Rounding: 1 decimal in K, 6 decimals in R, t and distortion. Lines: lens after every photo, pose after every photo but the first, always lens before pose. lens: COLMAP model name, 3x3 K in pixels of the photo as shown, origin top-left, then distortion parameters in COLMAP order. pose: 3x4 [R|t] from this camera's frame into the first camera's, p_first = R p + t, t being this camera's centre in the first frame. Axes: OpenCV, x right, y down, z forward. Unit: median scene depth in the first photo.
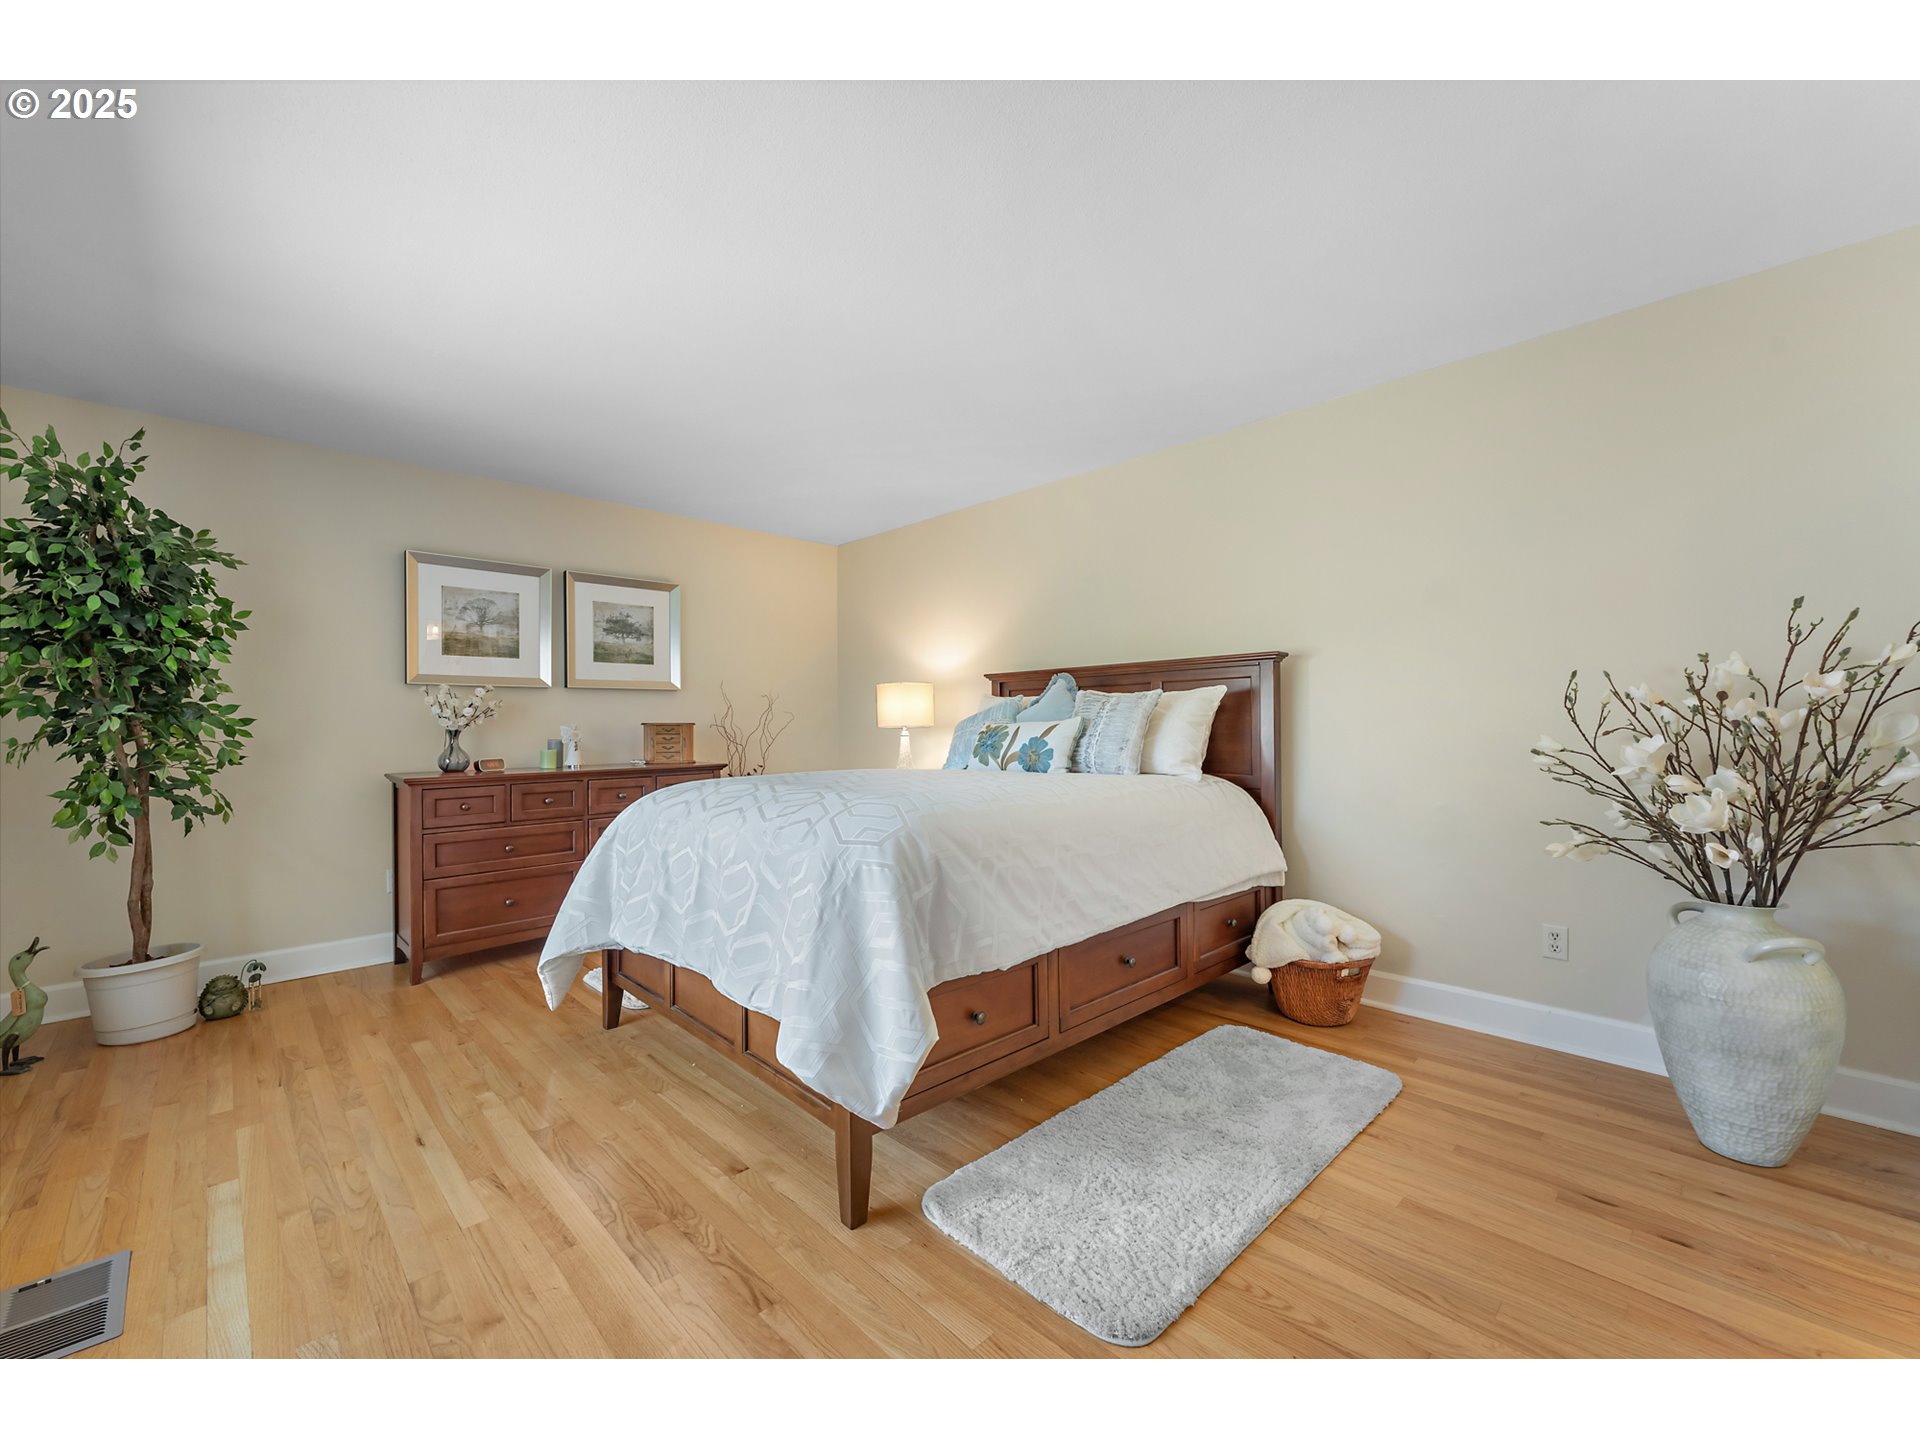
lens RADIAL K [[813.1, 0, 961.6], [0, 813.1, 721.9], [0, 0, 1]] dist [-0.003038, 0.000041]
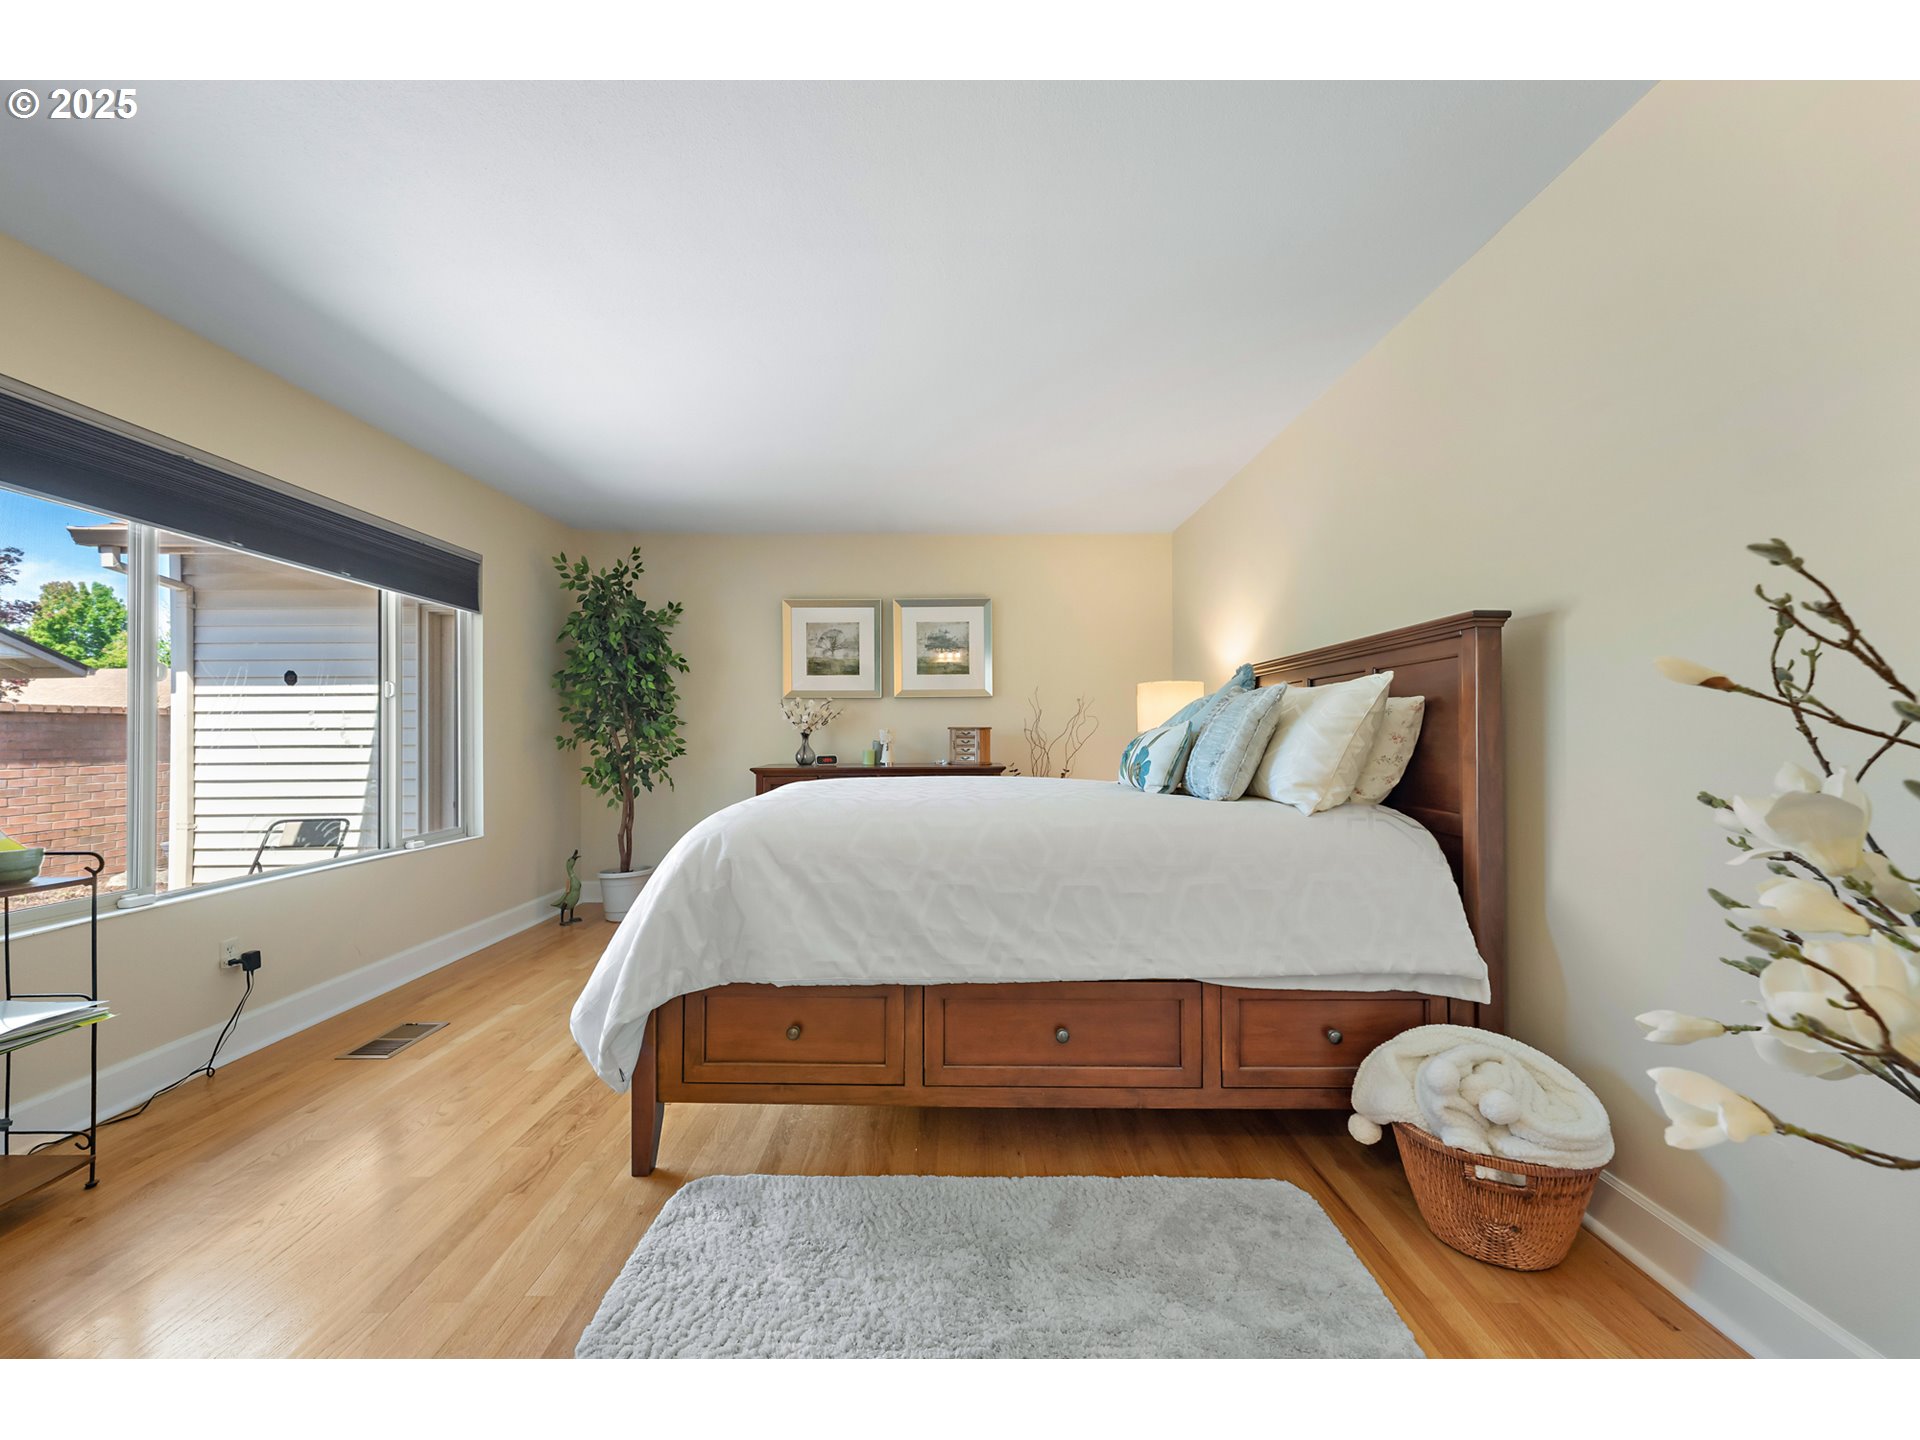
lens RADIAL K [[826.1, 0, 960.0], [0, 826.1, 720.0], [0, 0, 1]] dist [-0.001517, -0.000104]
pose [[0.683865, -0.004529, -0.729595, 0.583044], [0.000733, 0.999984, -0.005520, -0.003076], [0.729609, 0.003240, 0.683857, 0.309230]]
